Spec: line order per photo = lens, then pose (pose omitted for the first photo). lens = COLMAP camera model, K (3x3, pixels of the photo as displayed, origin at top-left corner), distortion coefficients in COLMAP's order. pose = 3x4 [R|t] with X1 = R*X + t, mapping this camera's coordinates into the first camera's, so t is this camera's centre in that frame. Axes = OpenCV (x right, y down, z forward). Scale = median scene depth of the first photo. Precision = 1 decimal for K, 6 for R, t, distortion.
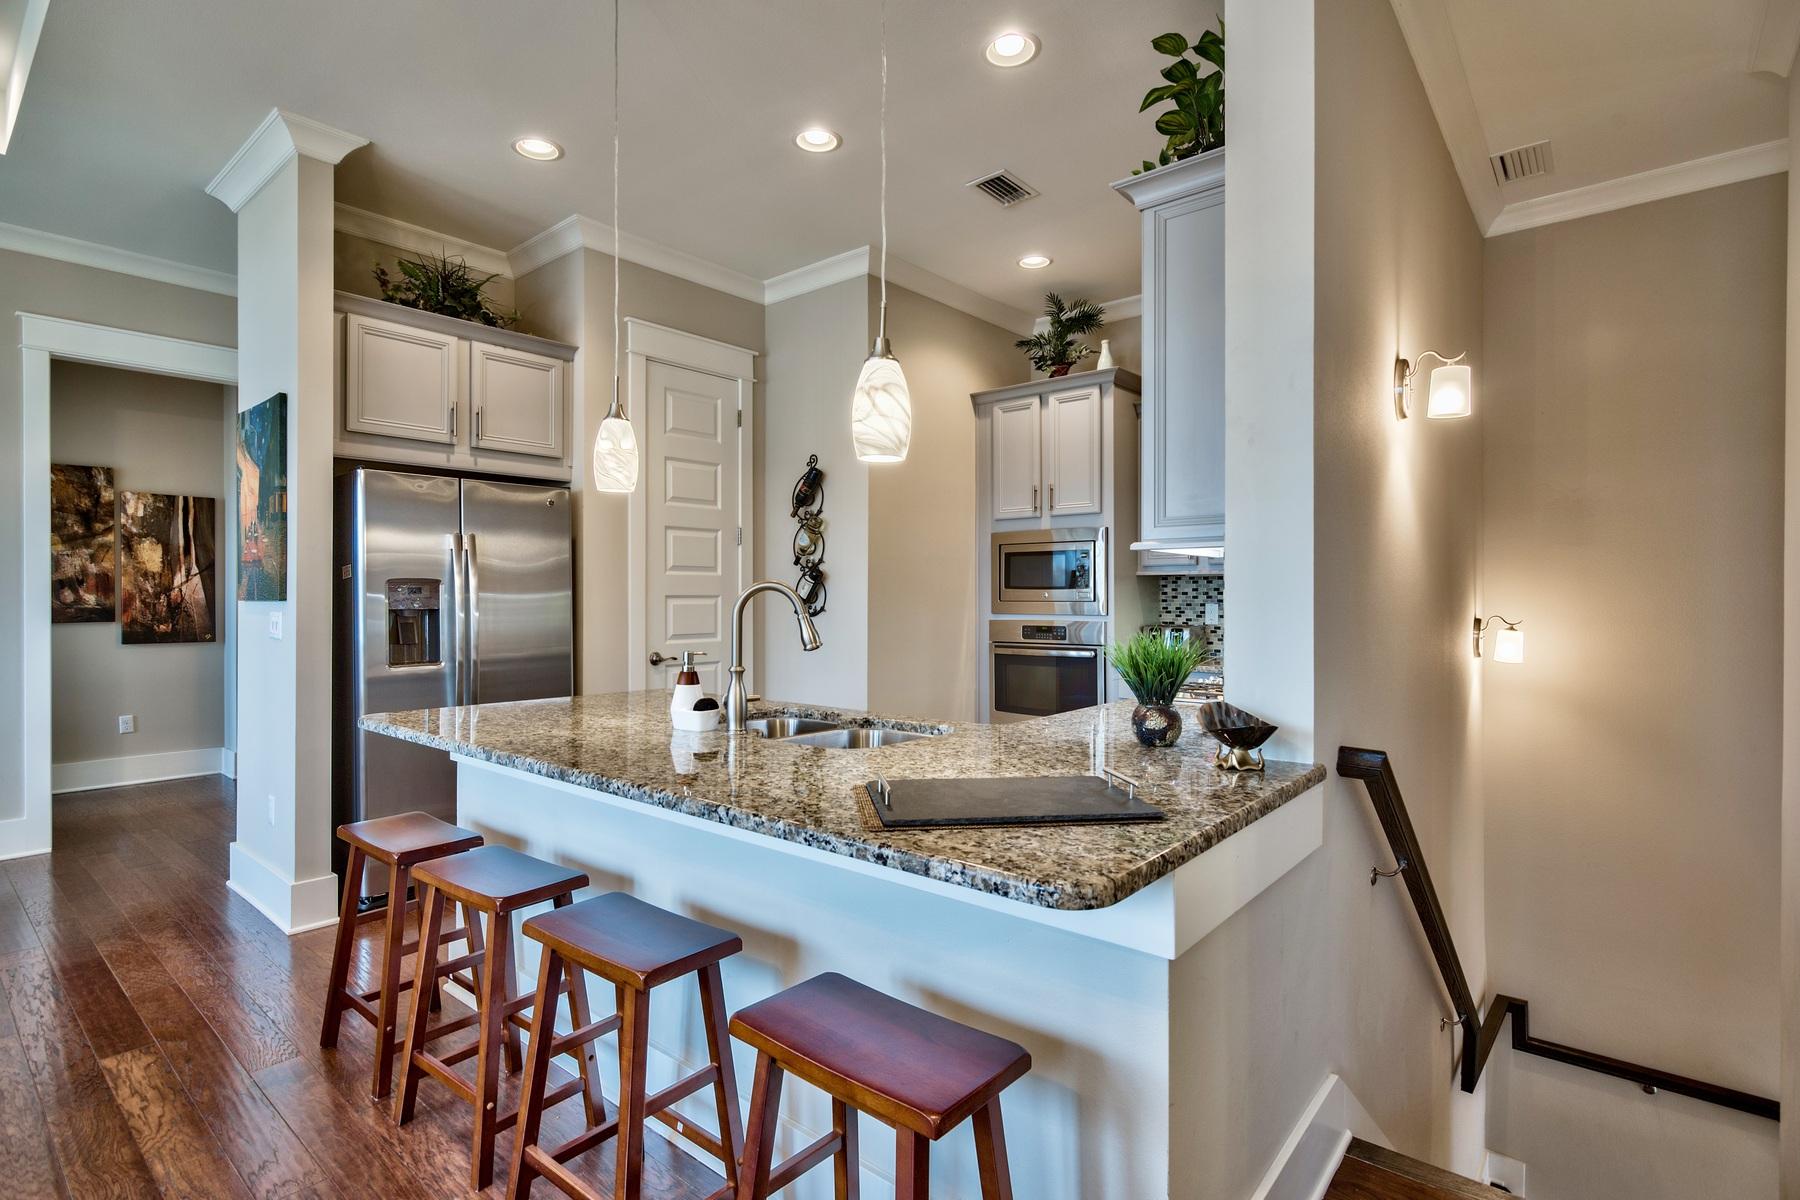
lens RADIAL K [[884.7, 0, 911.4], [0, 884.7, 594.9], [0, 0, 1]] dist [0.002456, -0.003227]
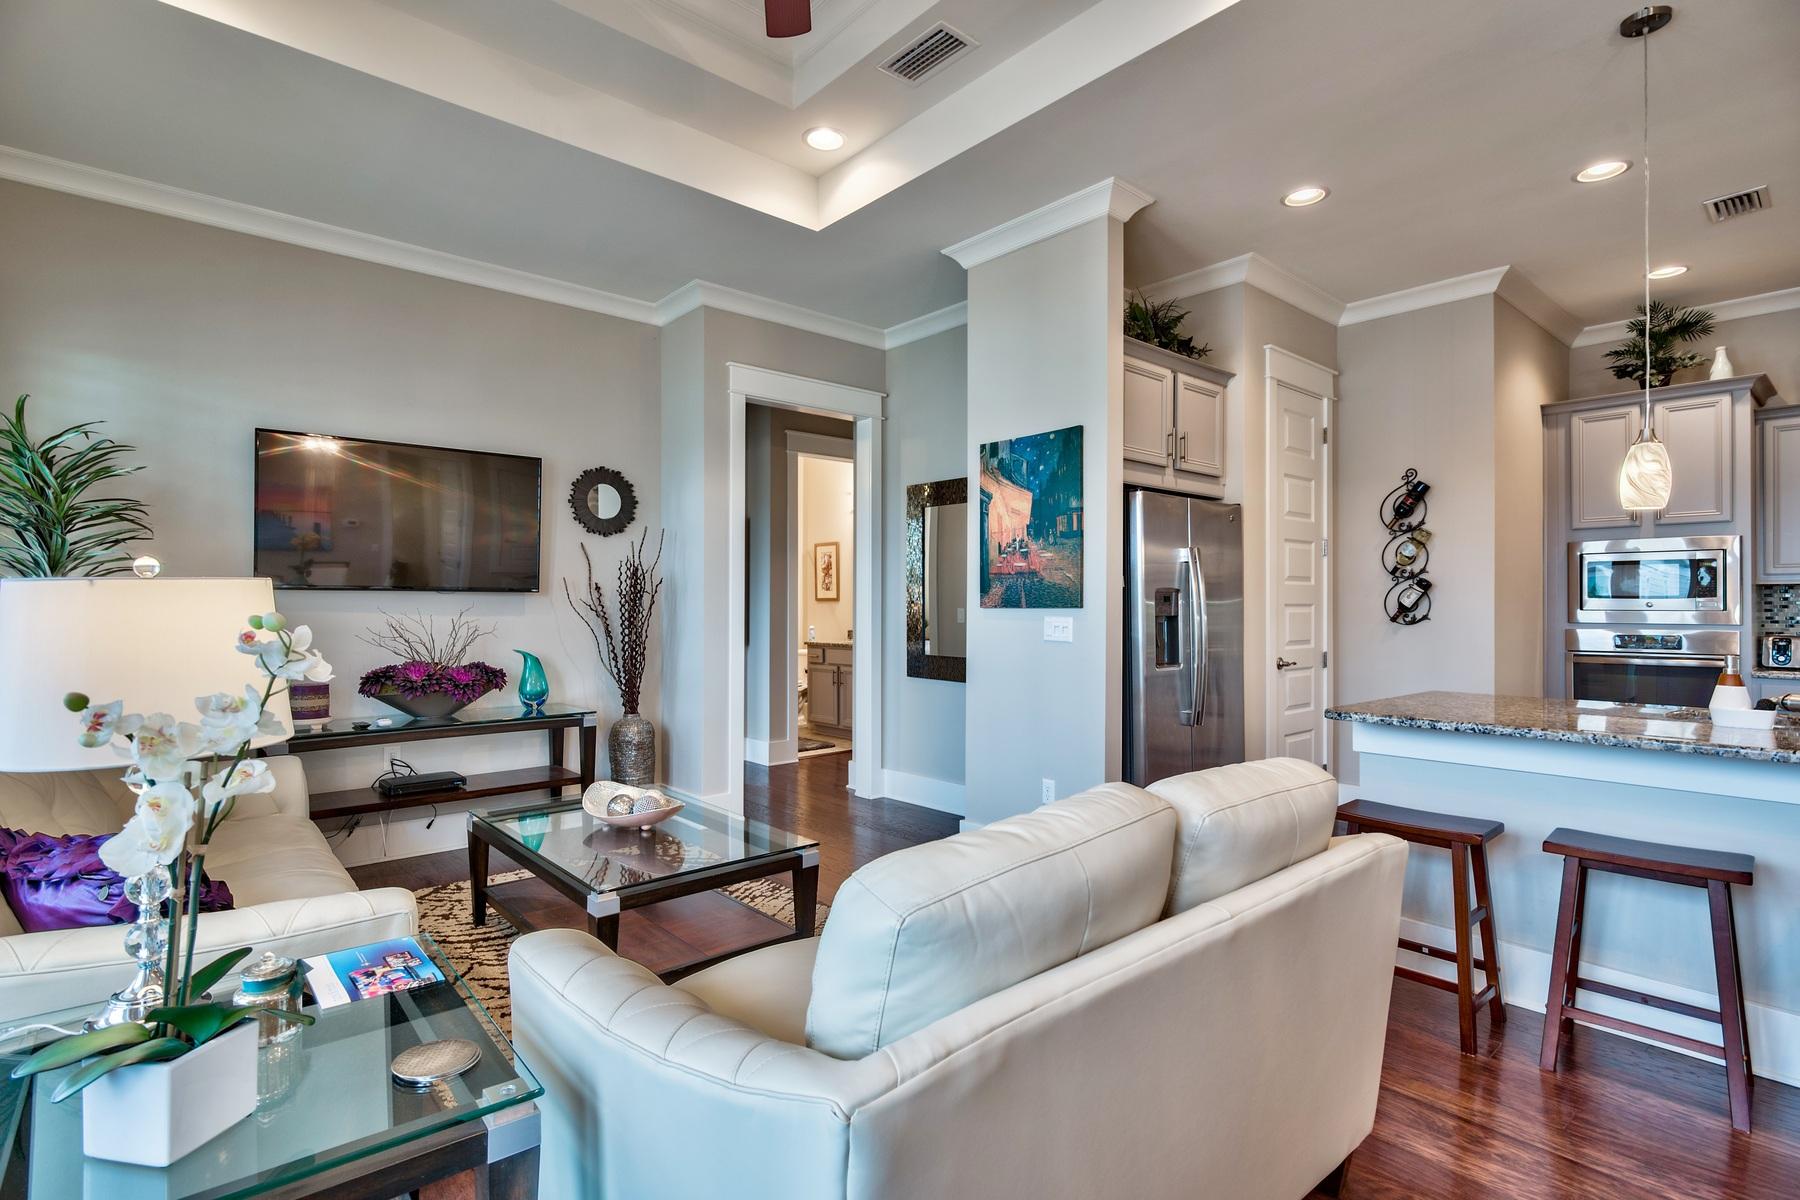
lens RADIAL K [[884.7, 0, 903.3], [0, 884.7, 594.5], [0, 0, 1]] dist [0.002456, -0.003227]
pose [[0.988554, -0.000399, -0.150868, -0.453894], [-0.001568, 0.999915, -0.012918, 0.002838], [0.150860, 0.013007, 0.988469, -0.093916]]
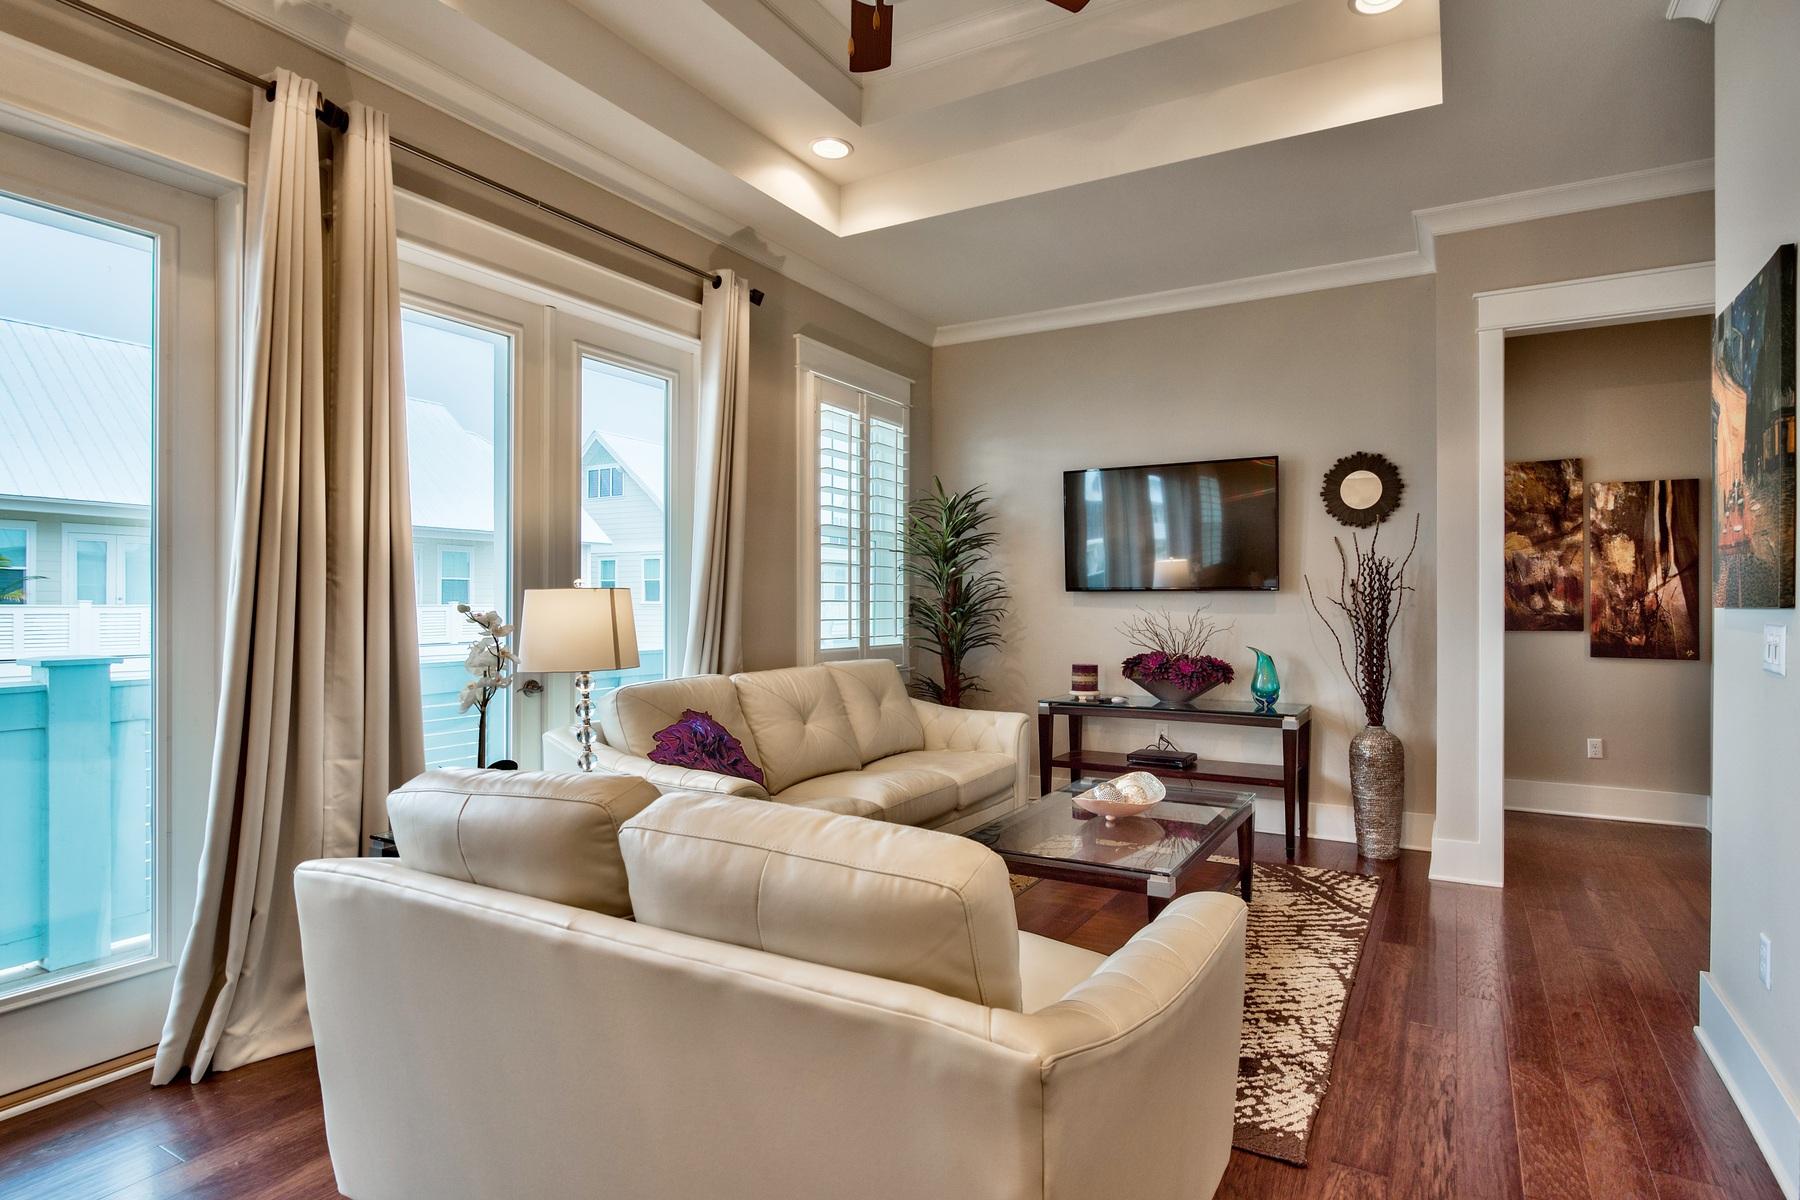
lens RADIAL K [[884.7, 0, 975.3], [0, 884.7, 606.5], [0, 0, 1]] dist [0.002456, -0.003227]
pose [[0.202403, 0.004734, -0.979291, -0.157708], [-0.000740, 0.999989, 0.004681, 0.001939], [0.979302, -0.000223, 0.202404, 0.227444]]
